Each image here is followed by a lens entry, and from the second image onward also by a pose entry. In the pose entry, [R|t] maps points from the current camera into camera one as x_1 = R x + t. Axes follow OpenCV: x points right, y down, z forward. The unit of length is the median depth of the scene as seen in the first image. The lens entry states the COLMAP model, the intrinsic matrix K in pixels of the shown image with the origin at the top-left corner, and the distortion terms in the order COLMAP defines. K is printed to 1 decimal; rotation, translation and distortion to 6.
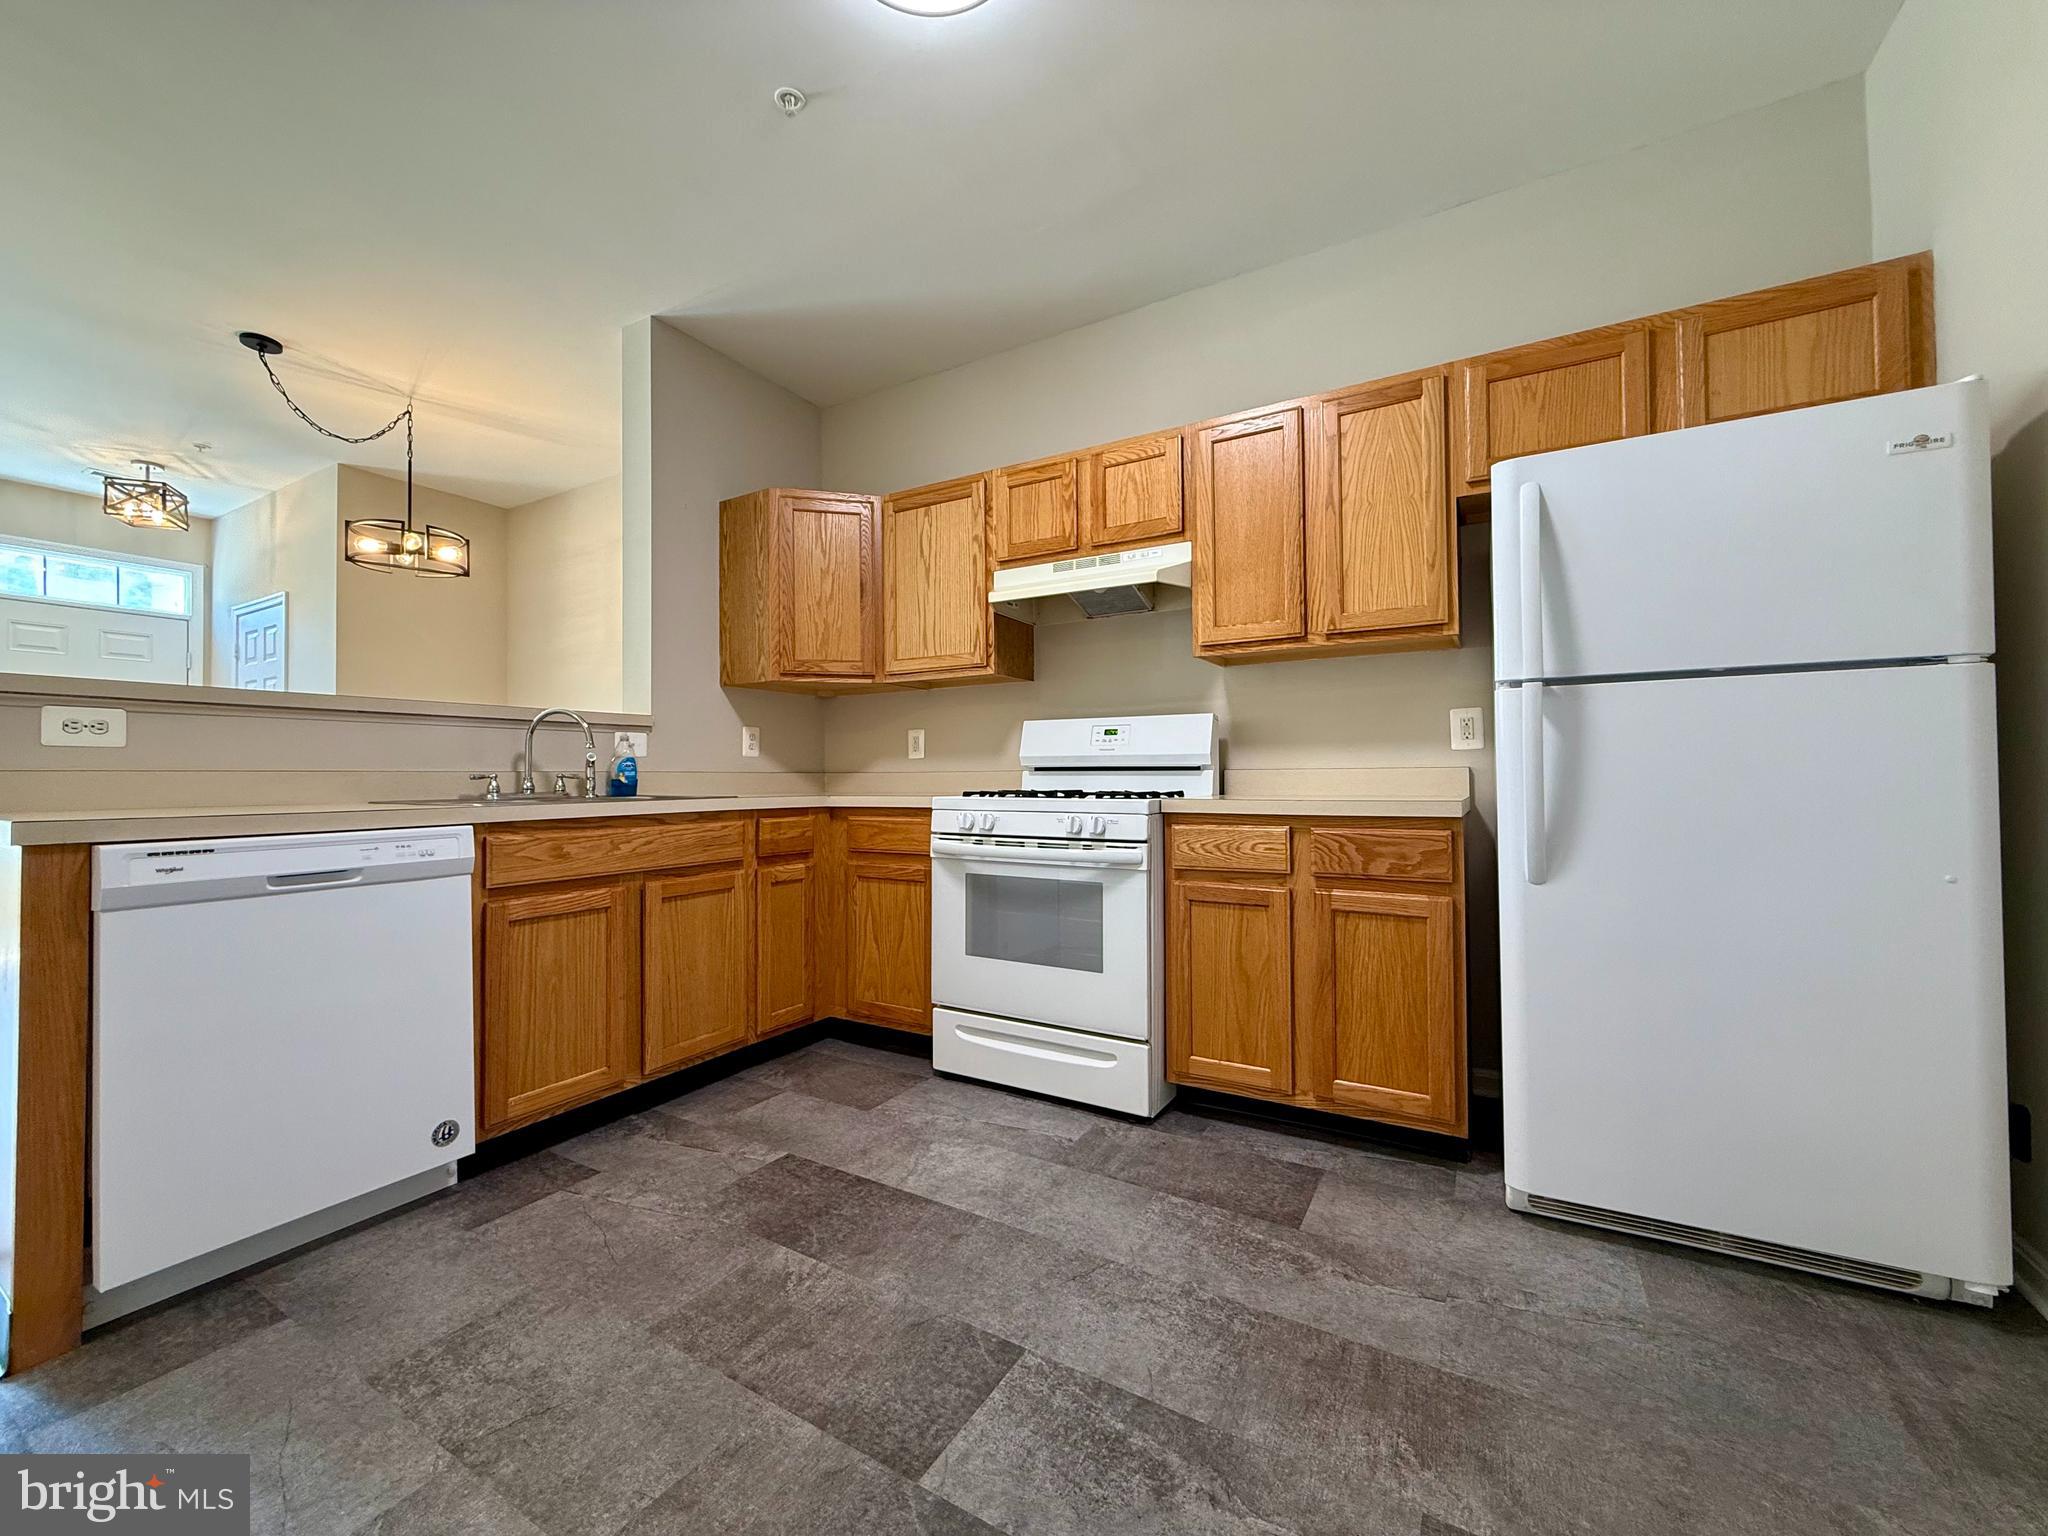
lens RADIAL K [[825.8, 0, 1037.1], [0, 825.8, 766.5], [0, 0, 1]] dist [-0.001972, 0.000555]
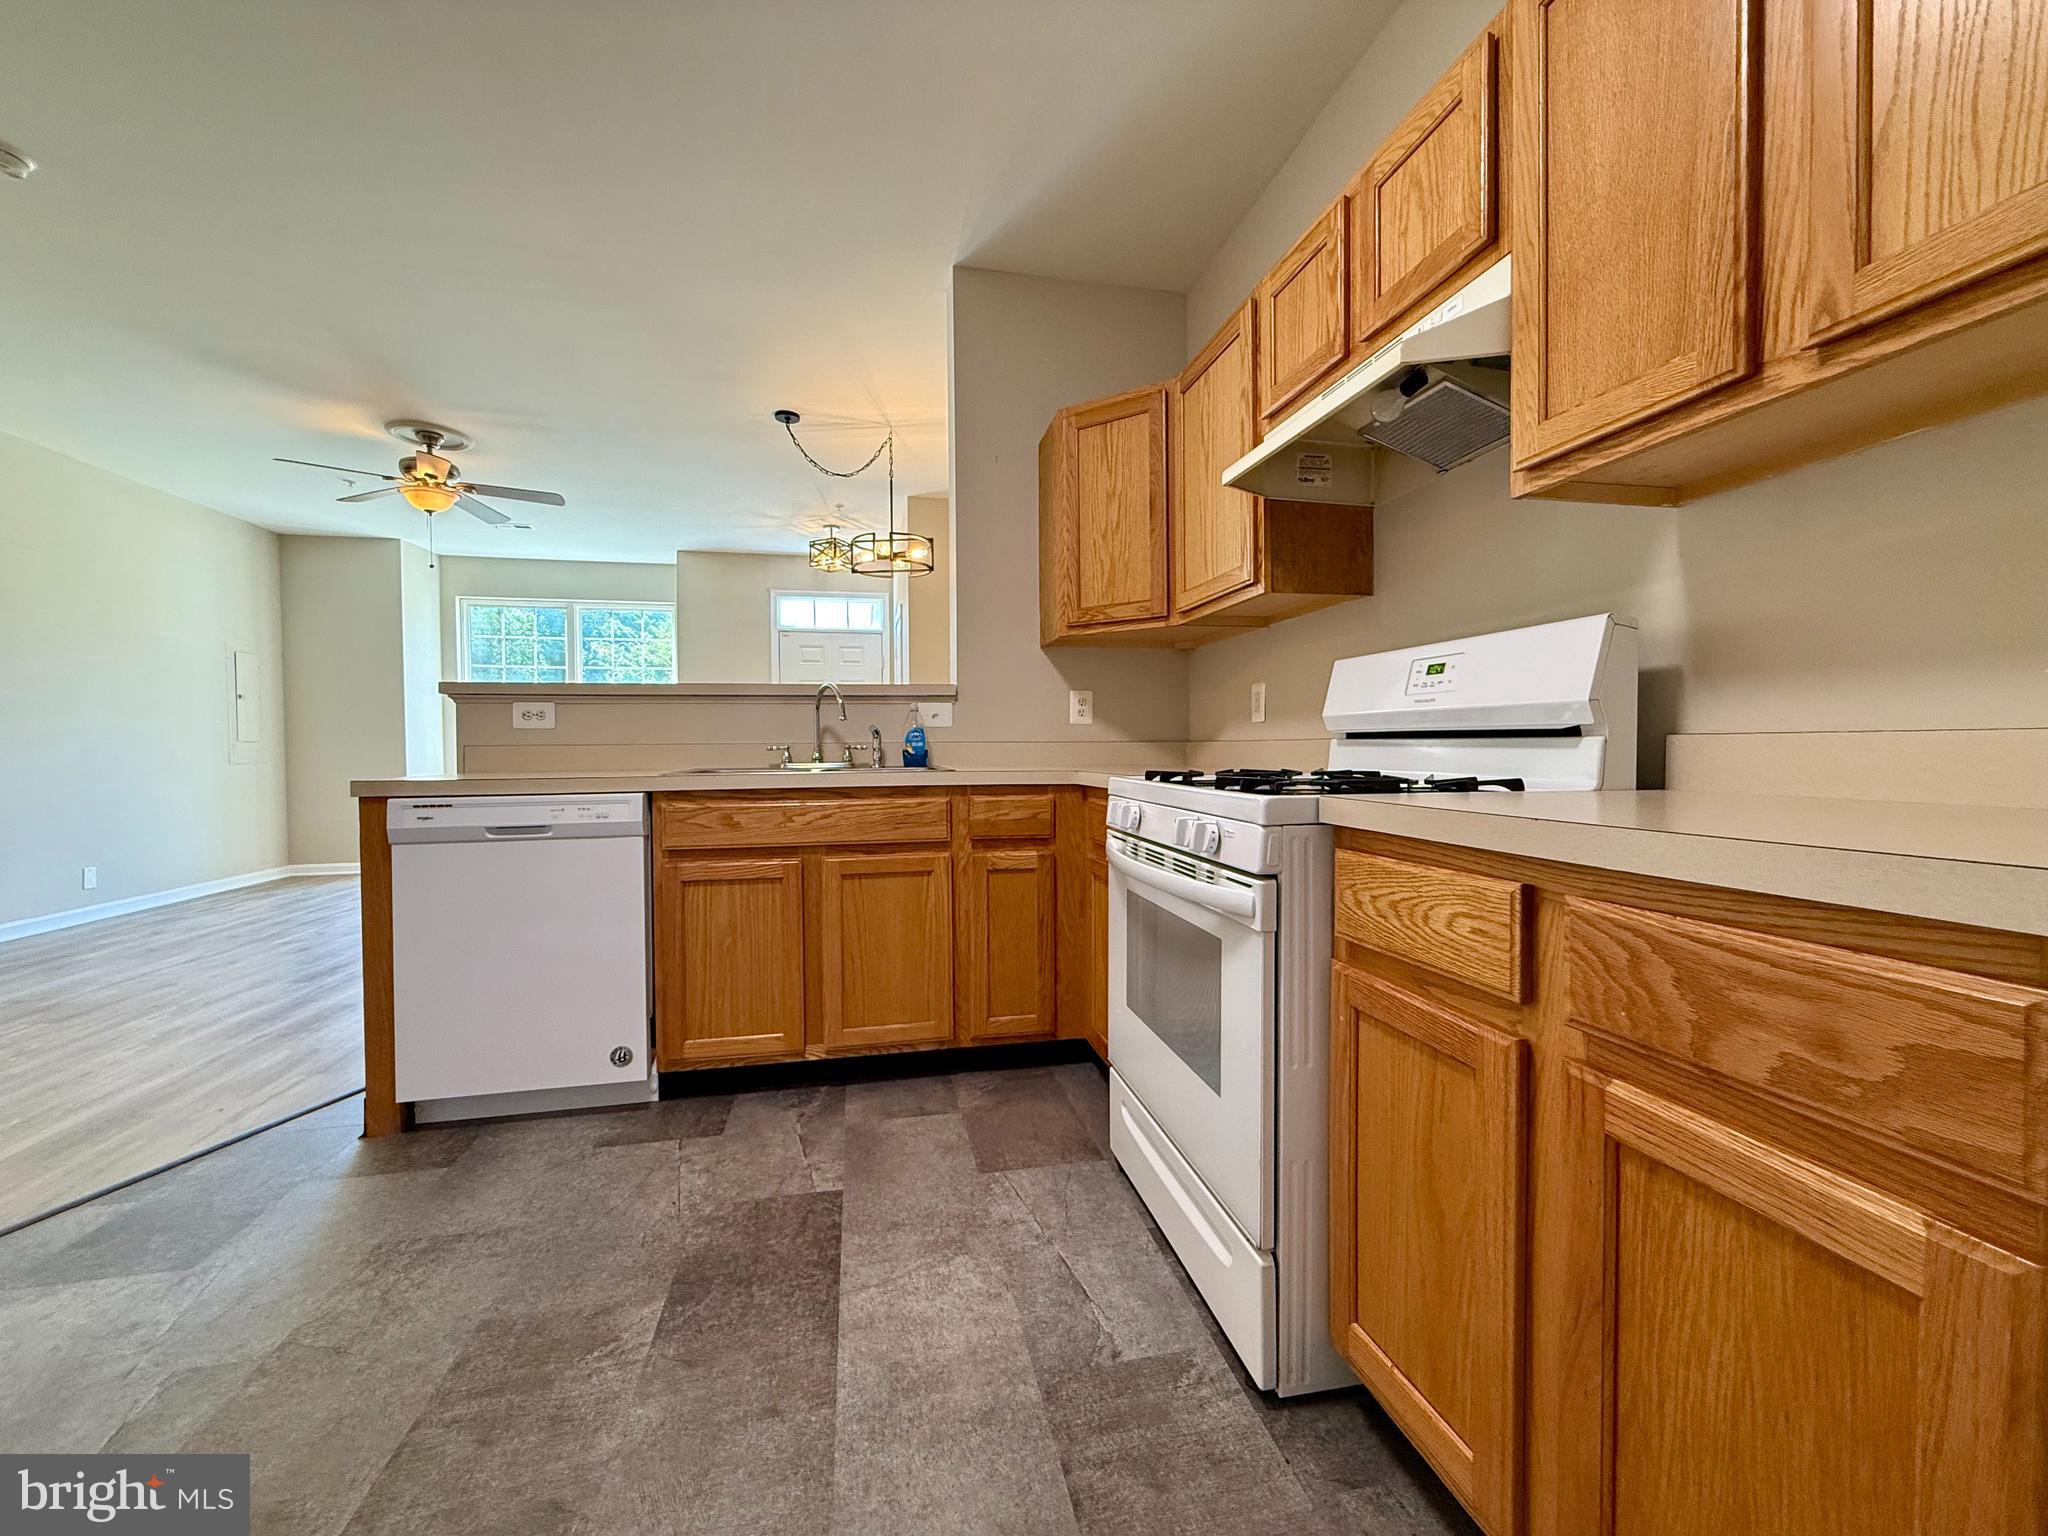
lens RADIAL K [[825.8, 0, 1025.1], [0, 825.8, 767.3], [0, 0, 1]] dist [-0.001972, 0.000555]
pose [[0.658674, 0.019850, -0.752167, 0.417196], [0.013008, 0.999202, 0.037761, 0.000224], [0.752316, -0.034657, 0.657890, 0.538173]]
